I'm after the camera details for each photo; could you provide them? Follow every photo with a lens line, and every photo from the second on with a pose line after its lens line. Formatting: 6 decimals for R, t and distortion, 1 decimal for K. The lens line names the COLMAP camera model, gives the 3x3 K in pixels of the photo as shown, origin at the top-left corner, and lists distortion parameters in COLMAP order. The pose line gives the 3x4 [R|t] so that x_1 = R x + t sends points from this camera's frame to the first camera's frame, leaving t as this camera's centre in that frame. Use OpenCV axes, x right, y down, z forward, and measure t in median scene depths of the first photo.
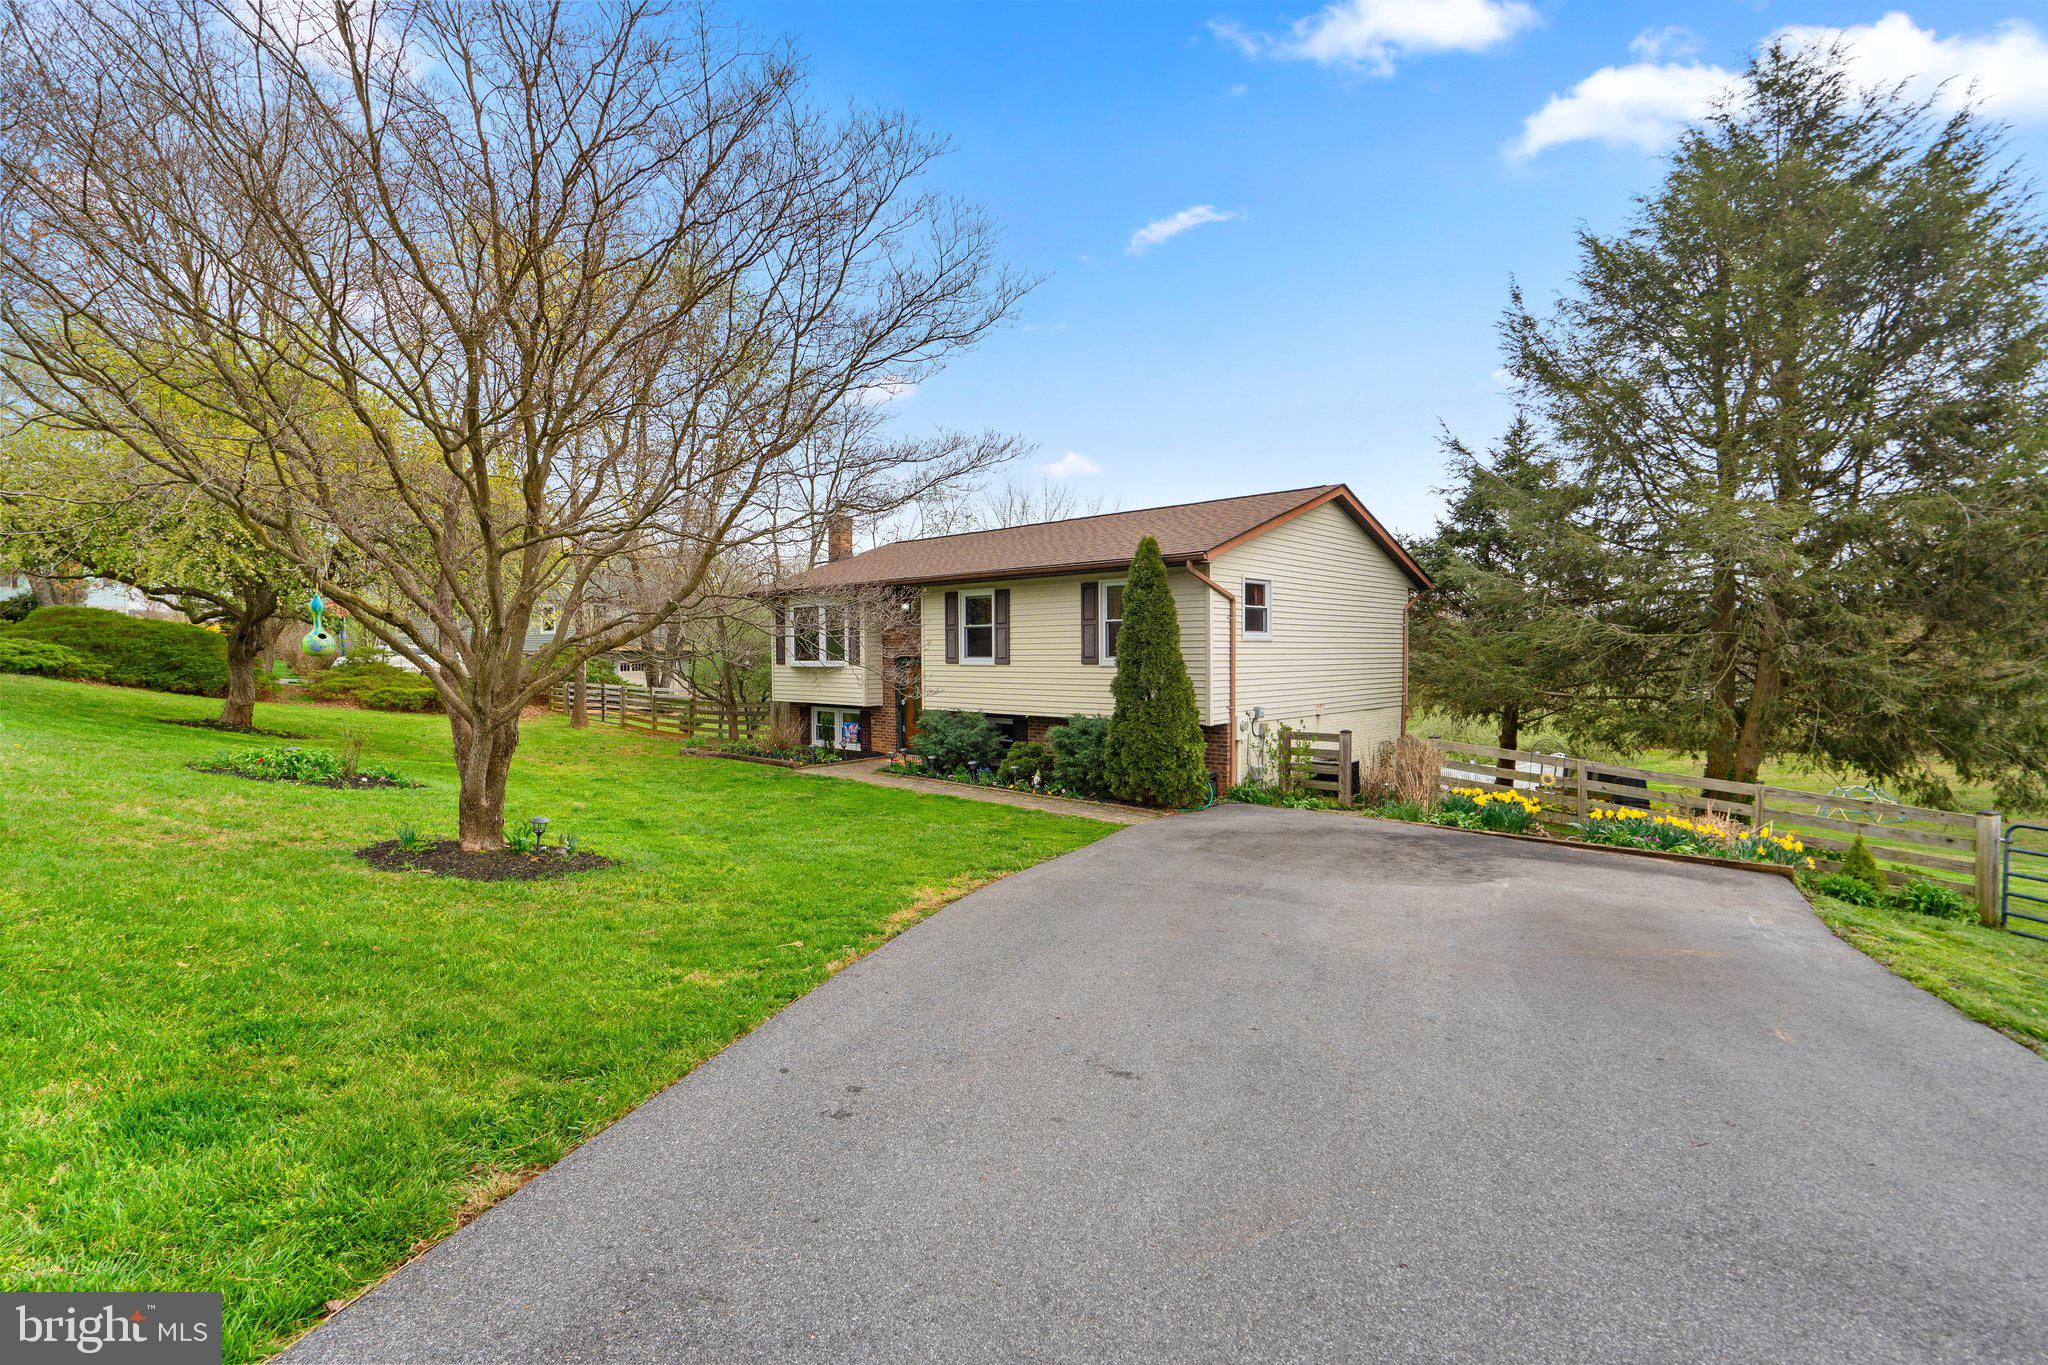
lens RADIAL K [[939.1, 0, 1010.8], [0, 939.1, 672.8], [0, 0, 1]] dist [0.002602, -0.000267]
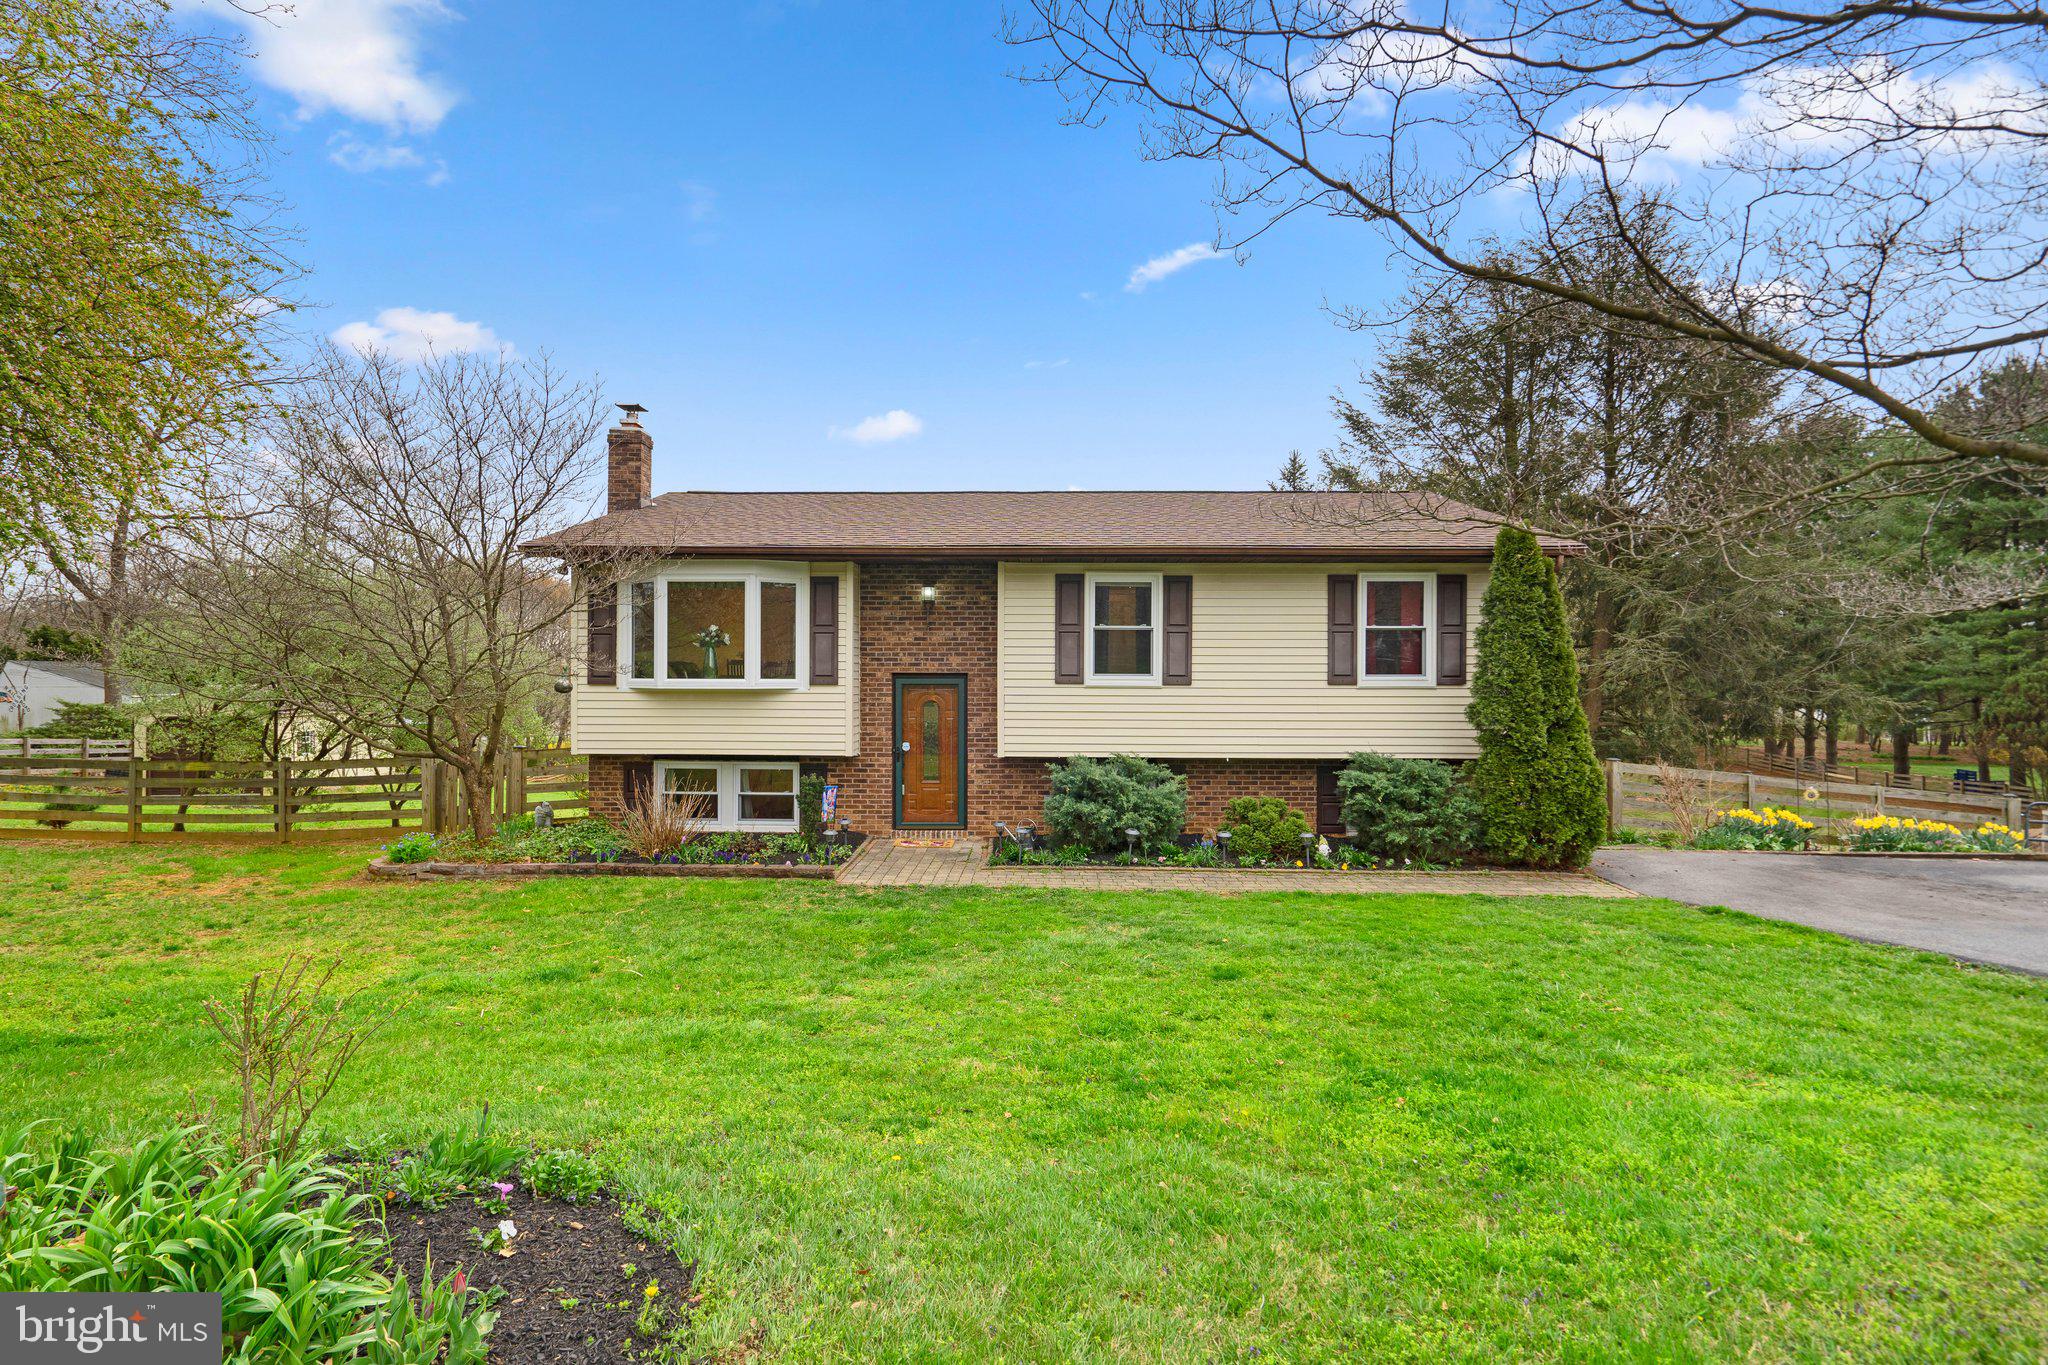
lens RADIAL K [[937.8, 0, 1023.8], [0, 937.8, 691.3], [0, 0, 1]] dist [0.036334, 0.000067]
pose [[0.740656, 0.010732, 0.671799, -0.625141], [0.003652, 0.999793, -0.019998, 0.009976], [-0.671875, 0.017265, 0.740464, 0.645988]]
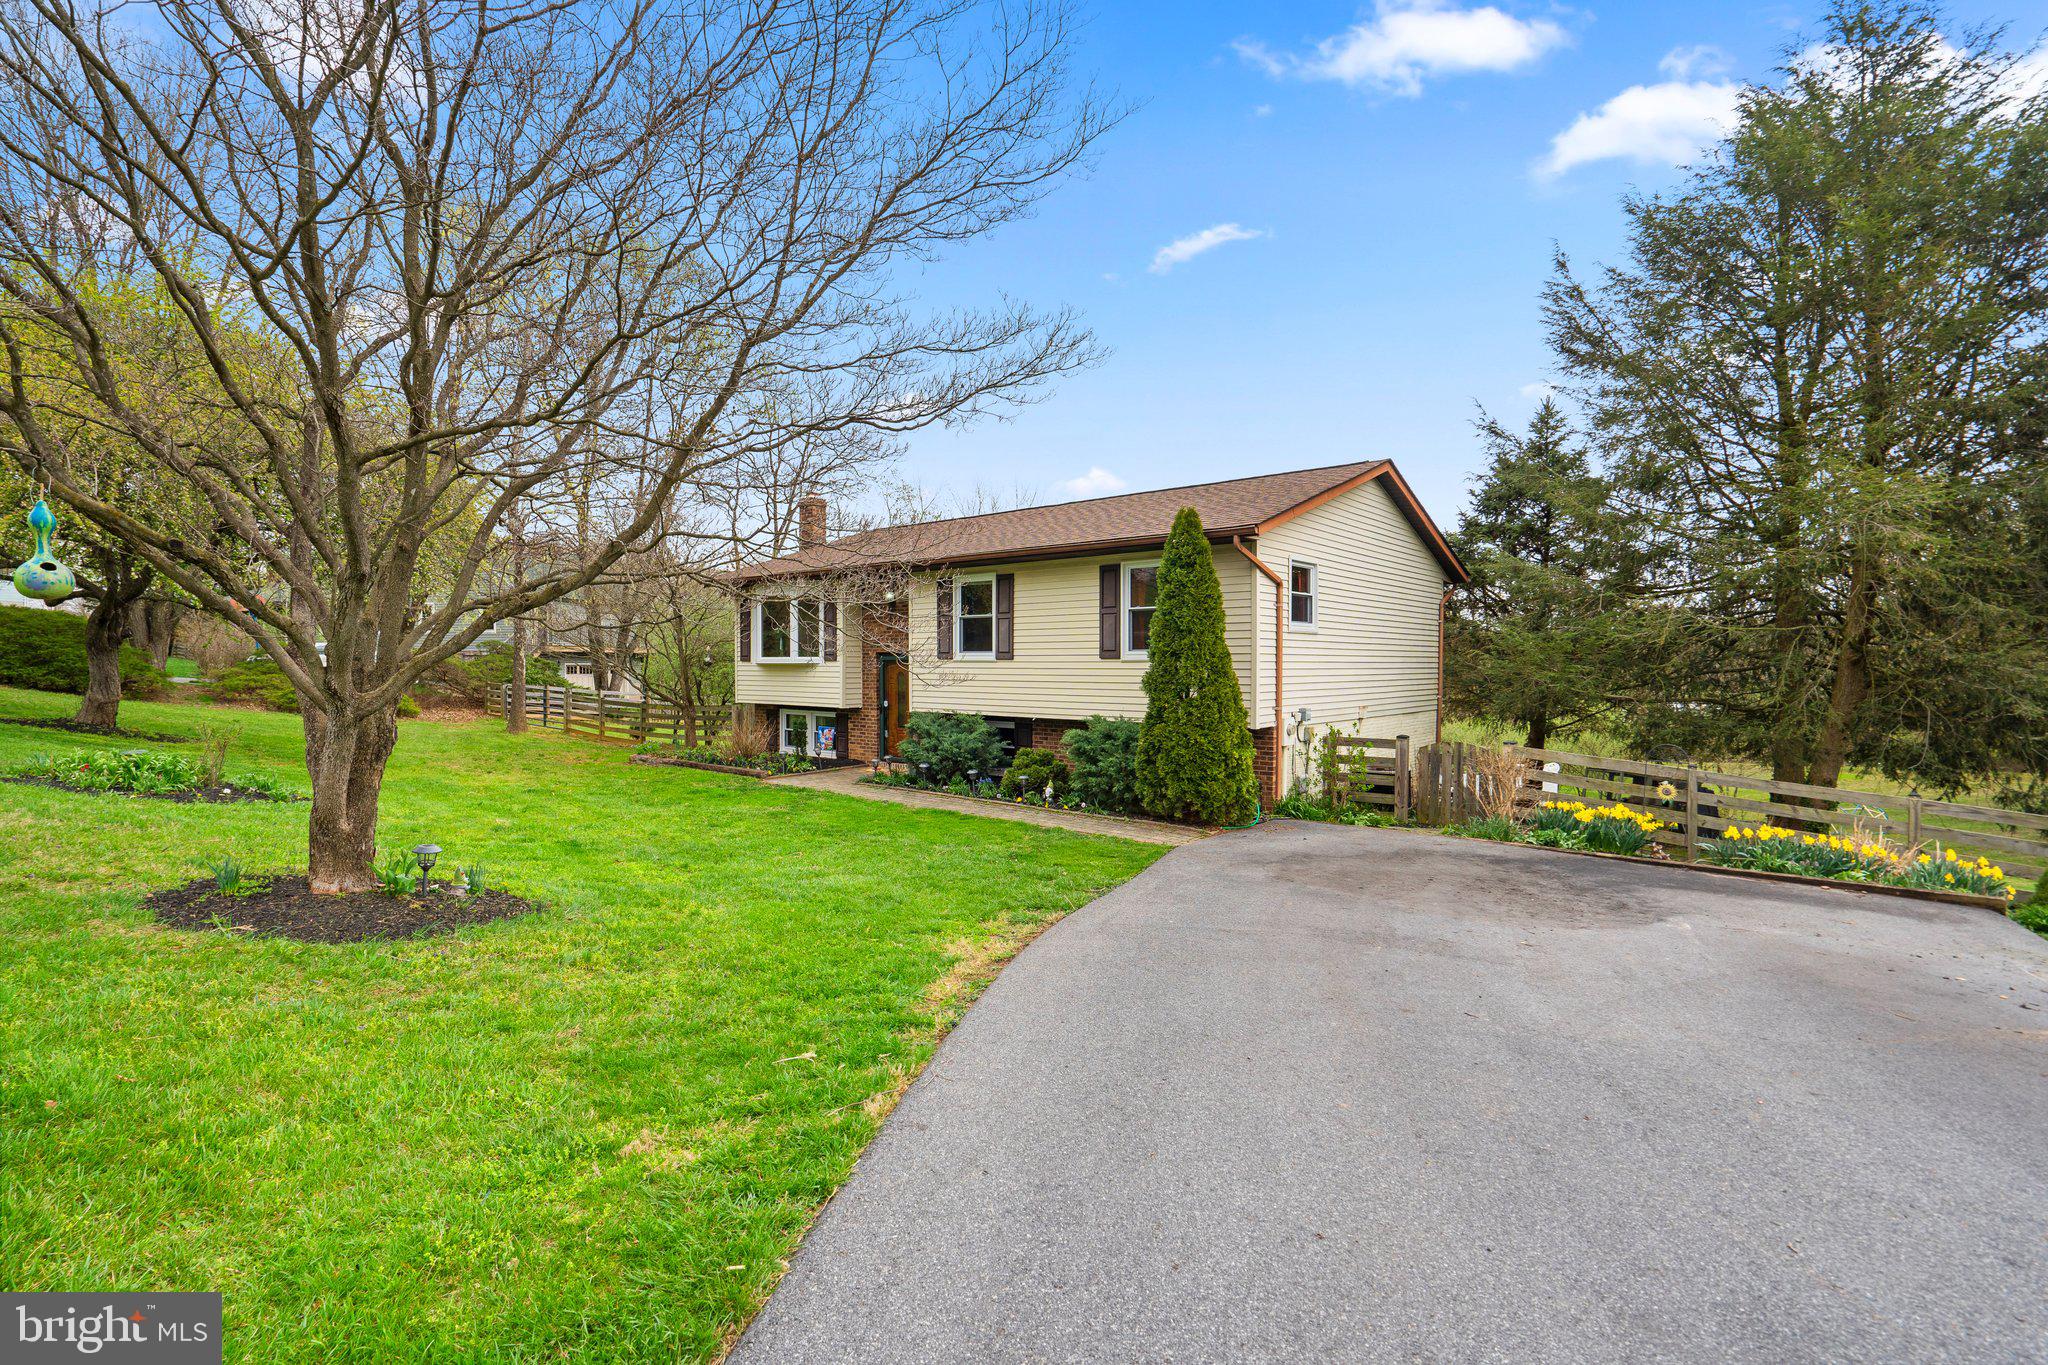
lens RADIAL K [[937.2, 0, 1012.7], [0, 937.2, 674.6], [0, 0, 1]] dist [-0.003017, 0.000062]
pose [[0.998865, 0.006433, 0.047190, -0.048346], [-0.006000, 0.999939, -0.009318, 0.014907], [-0.047247, 0.009024, 0.998842, 0.144338]]
